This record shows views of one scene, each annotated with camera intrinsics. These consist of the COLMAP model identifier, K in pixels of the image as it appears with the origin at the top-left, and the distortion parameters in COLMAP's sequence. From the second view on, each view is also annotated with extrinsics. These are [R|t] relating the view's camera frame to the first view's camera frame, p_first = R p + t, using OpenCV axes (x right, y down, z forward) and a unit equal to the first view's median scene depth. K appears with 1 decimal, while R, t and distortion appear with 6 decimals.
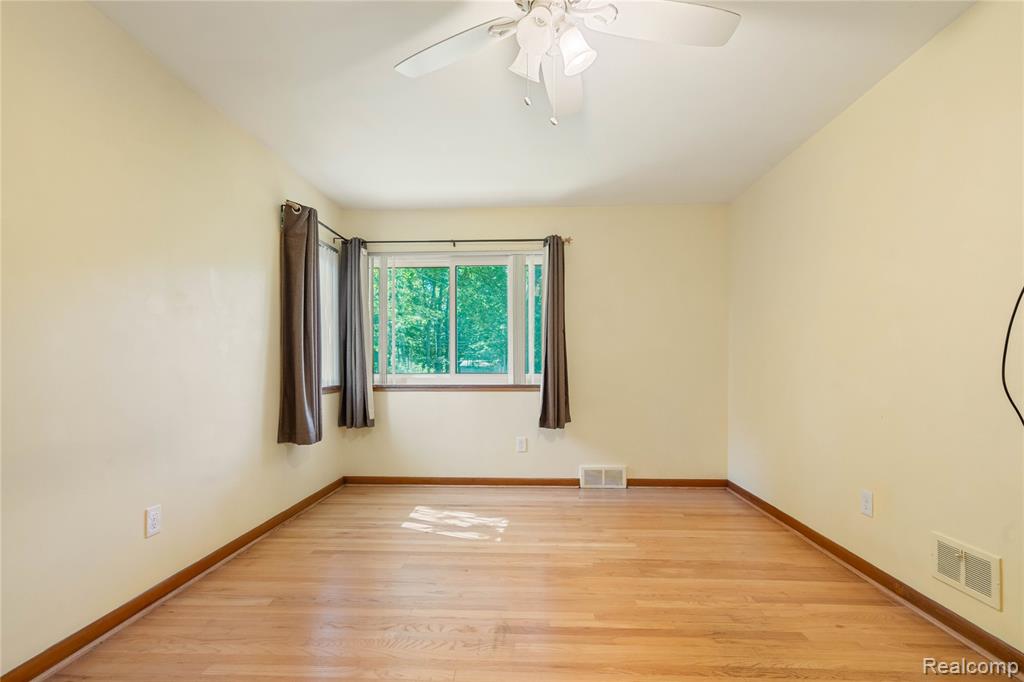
lens RADIAL K [[463.4, 0, 515.2], [0, 463.4, 357.7], [0, 0, 1]] dist [-0.013388, 0.000103]
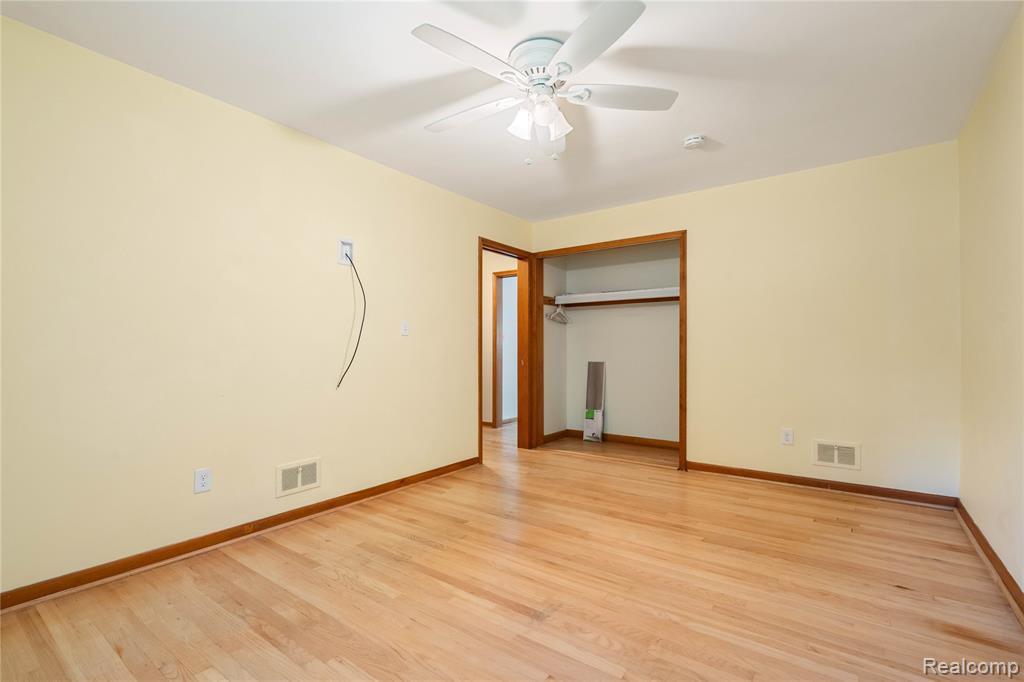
lens RADIAL K [[462.4, 0, 511.6], [0, 462.4, 339.0], [0, 0, 1]] dist [-0.003036, 0.000821]
pose [[-0.822603, 0.018032, 0.568331, -0.528865], [-0.002224, 0.999387, -0.034928, 0.029507], [-0.568612, -0.029996, -0.822058, 1.797555]]
